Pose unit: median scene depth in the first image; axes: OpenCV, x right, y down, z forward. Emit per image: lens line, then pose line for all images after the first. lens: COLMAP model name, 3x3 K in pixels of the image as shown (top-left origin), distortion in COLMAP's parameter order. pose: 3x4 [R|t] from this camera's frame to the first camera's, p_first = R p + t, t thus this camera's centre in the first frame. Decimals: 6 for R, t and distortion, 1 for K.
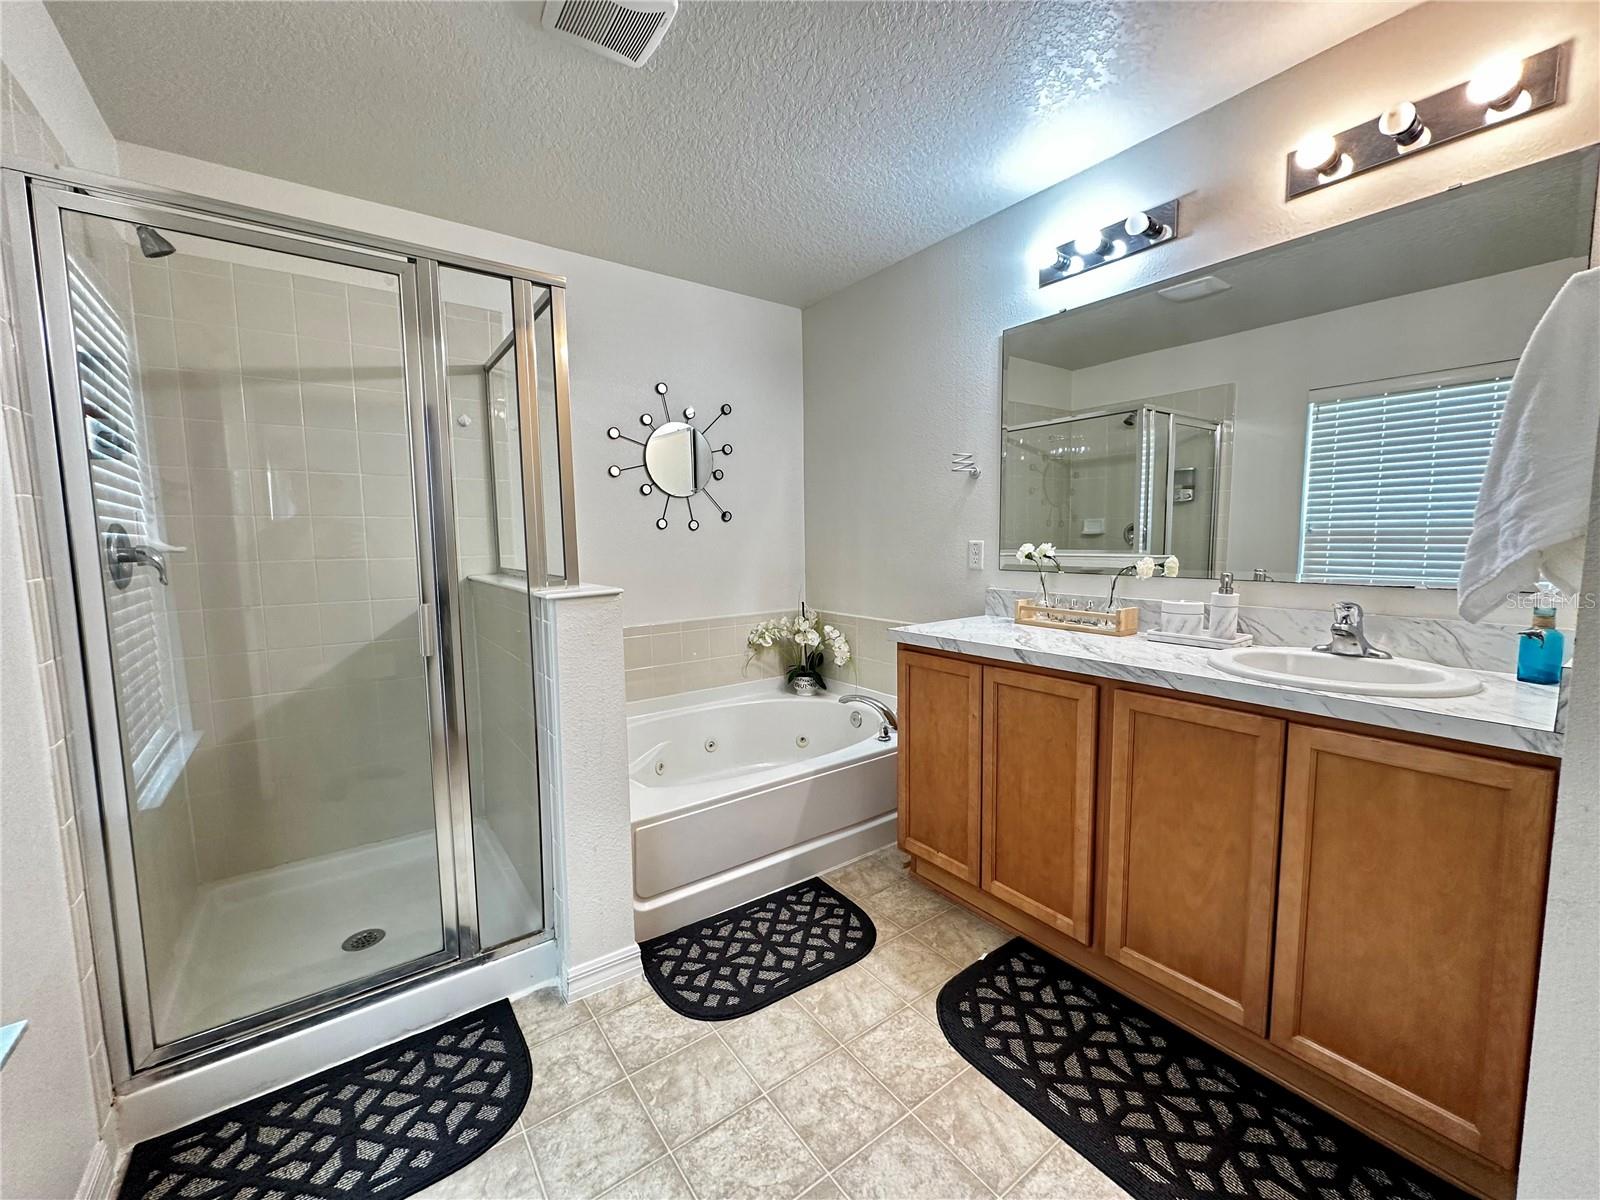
lens RADIAL K [[644.4, 0, 800.0], [0, 644.4, 600.0], [0, 0, 1]] dist [0.000533, 0.000026]
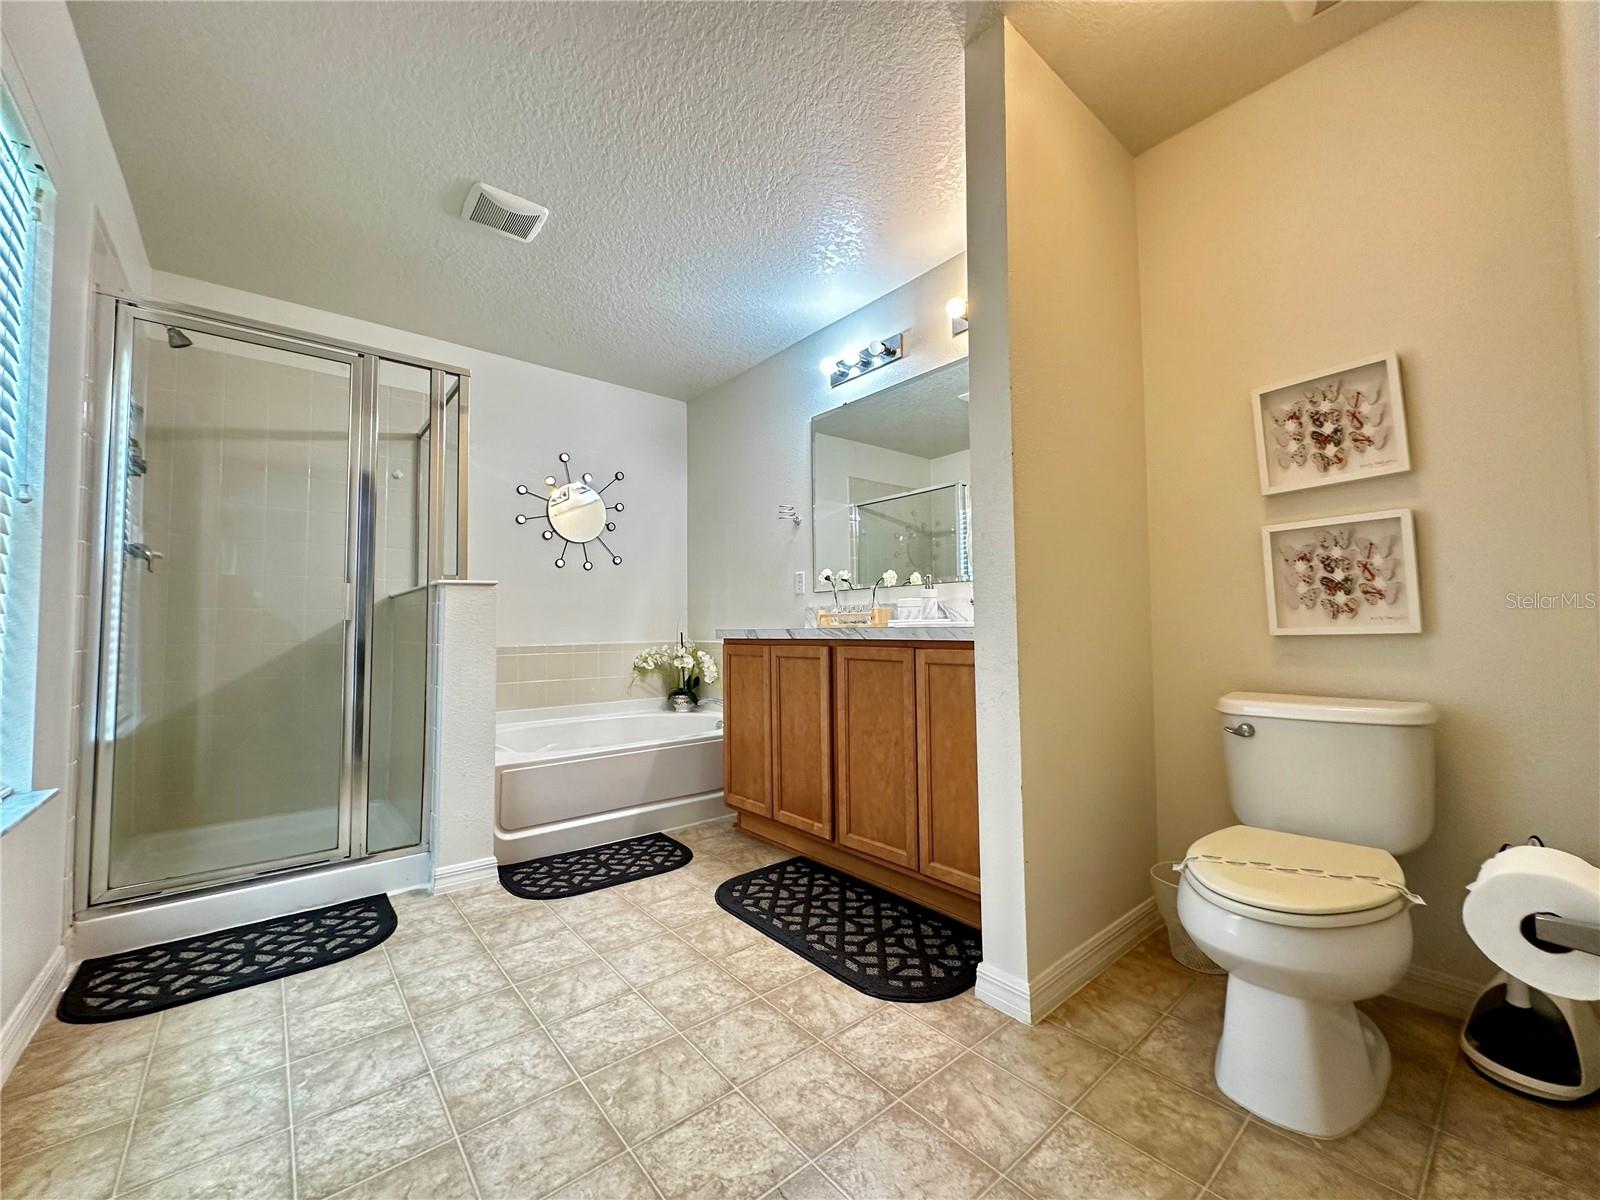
lens RADIAL K [[644.4, 0, 800.0], [0, 644.4, 600.0], [0, 0, 1]] dist [0.000533, 0.000026]
pose [[0.997908, 0.005943, 0.064377, 0.262267], [0.003287, 0.989815, -0.142319, 0.204538], [-0.064567, 0.142232, 0.987725, -0.375461]]
